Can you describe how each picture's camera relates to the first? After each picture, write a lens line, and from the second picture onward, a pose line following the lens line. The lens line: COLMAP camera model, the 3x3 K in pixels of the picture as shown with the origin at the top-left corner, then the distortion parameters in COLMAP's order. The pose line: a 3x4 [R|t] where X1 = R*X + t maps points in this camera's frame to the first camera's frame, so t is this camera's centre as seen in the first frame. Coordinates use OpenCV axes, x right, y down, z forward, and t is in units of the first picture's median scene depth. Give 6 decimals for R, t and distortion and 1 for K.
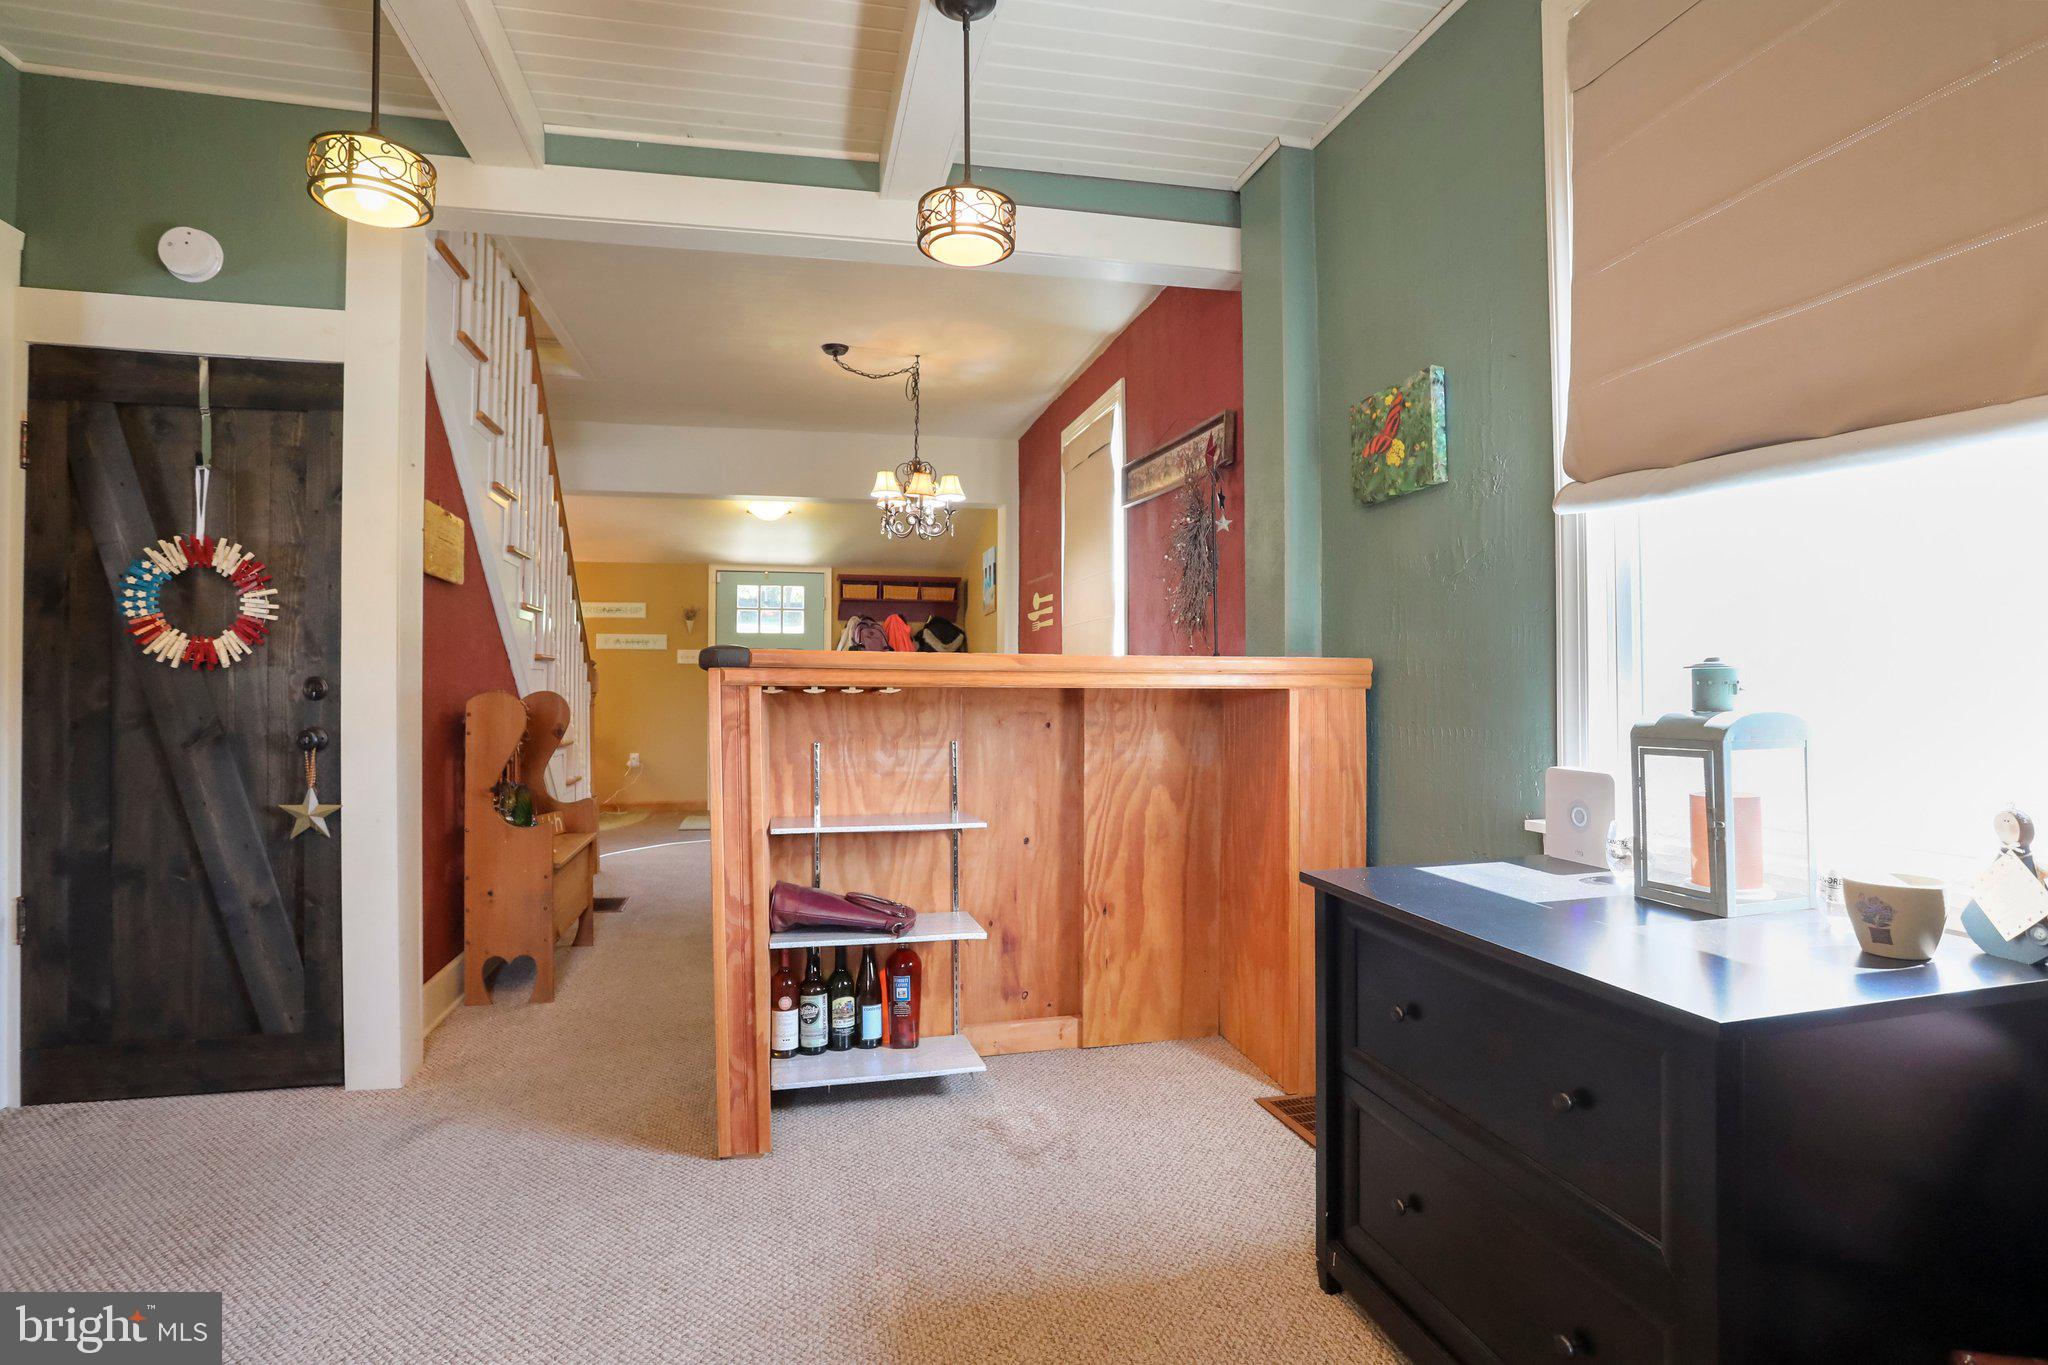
lens RADIAL K [[1011.2, 0, 1032.4], [0, 1011.2, 696.4], [0, 0, 1]] dist [-0.071994, 0.031156]
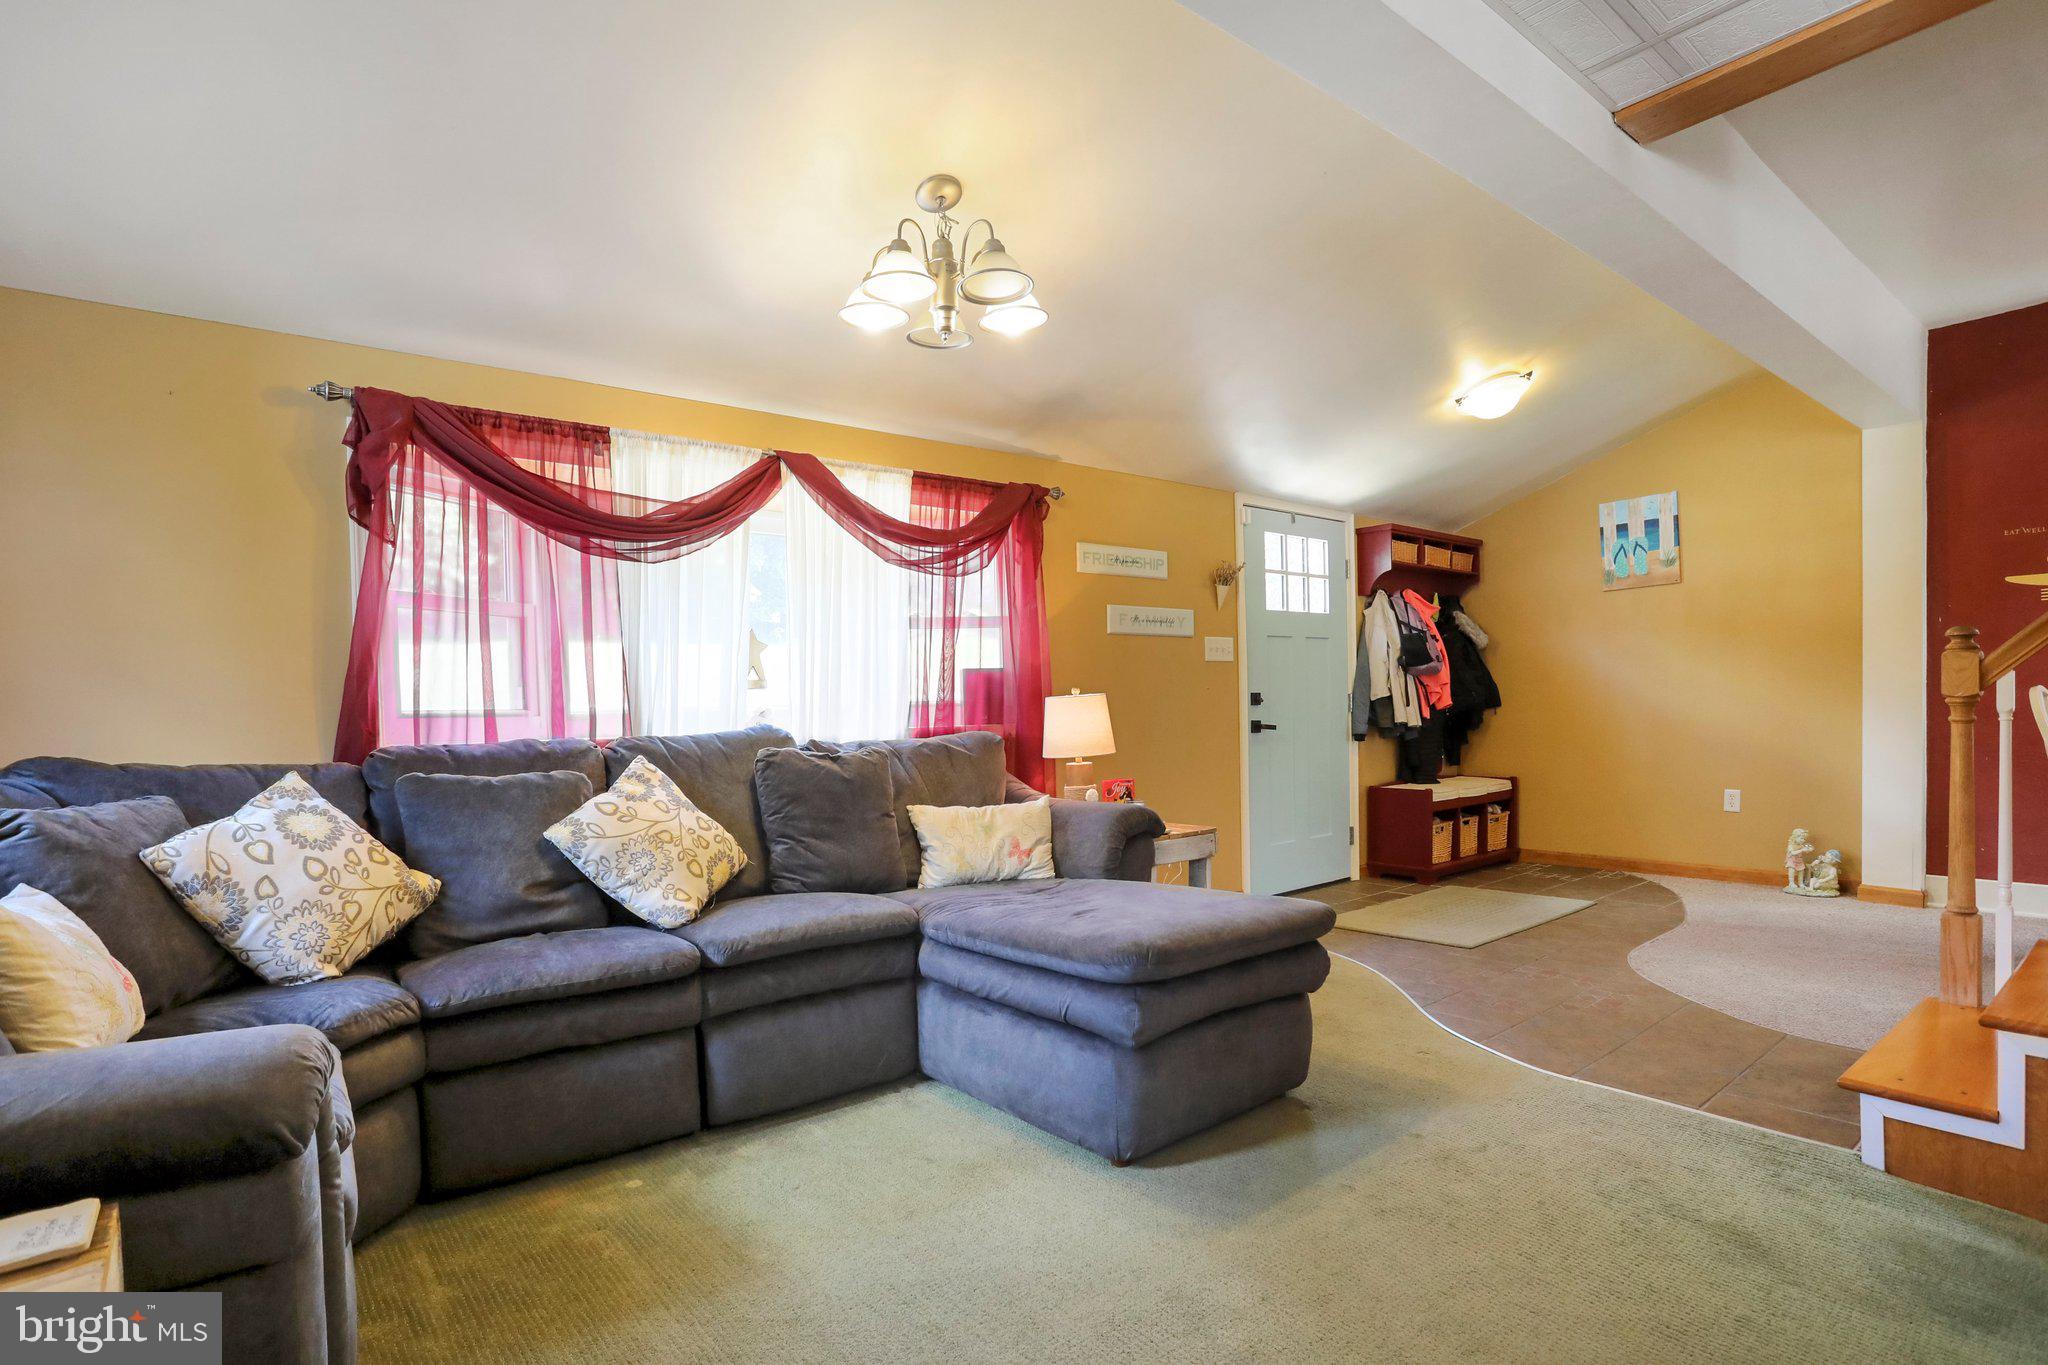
lens RADIAL K [[1038.4, 0, 1020.3], [0, 1038.4, 724.5], [0, 0, 1]] dist [-0.080421, 0.043024]
pose [[0.909339, -0.031408, 0.414870, -0.680703], [0.029451, 0.999504, 0.011116, -0.005608], [-0.415013, 0.002110, 0.909813, 0.490745]]
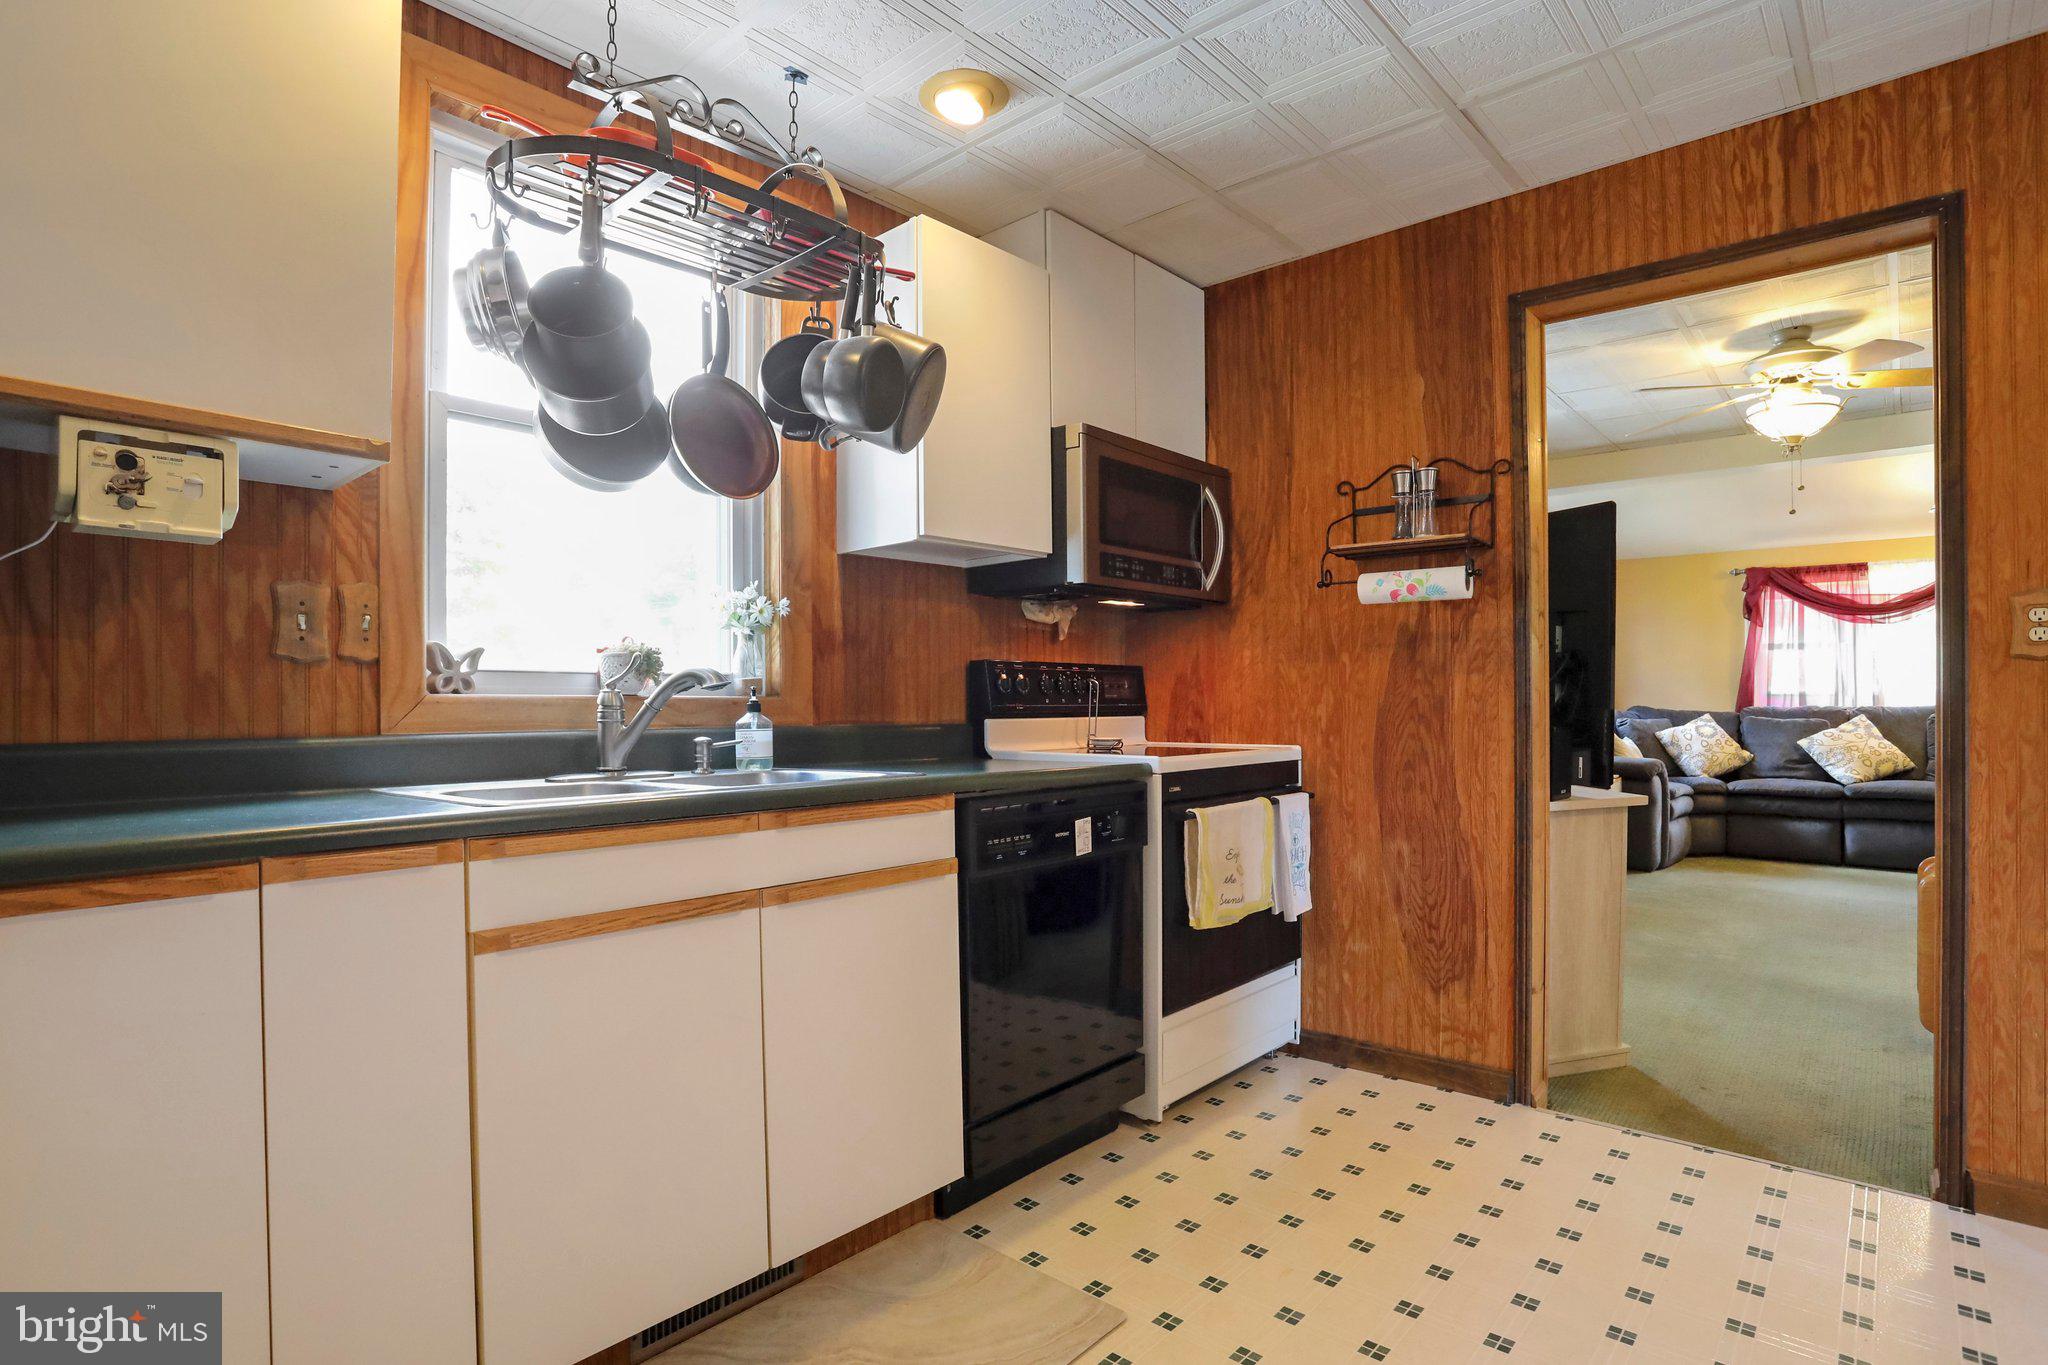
lens RADIAL K [[1031.6, 0, 1018.7], [0, 1031.6, 703.6], [0, 0, 1]] dist [-0.066735, 0.027788]
pose [[0.549991, -0.001920, -0.835169, -0.378112], [-0.000183, 0.999997, -0.002420, -0.001401], [0.835171, 0.001484, 0.549989, -0.083614]]
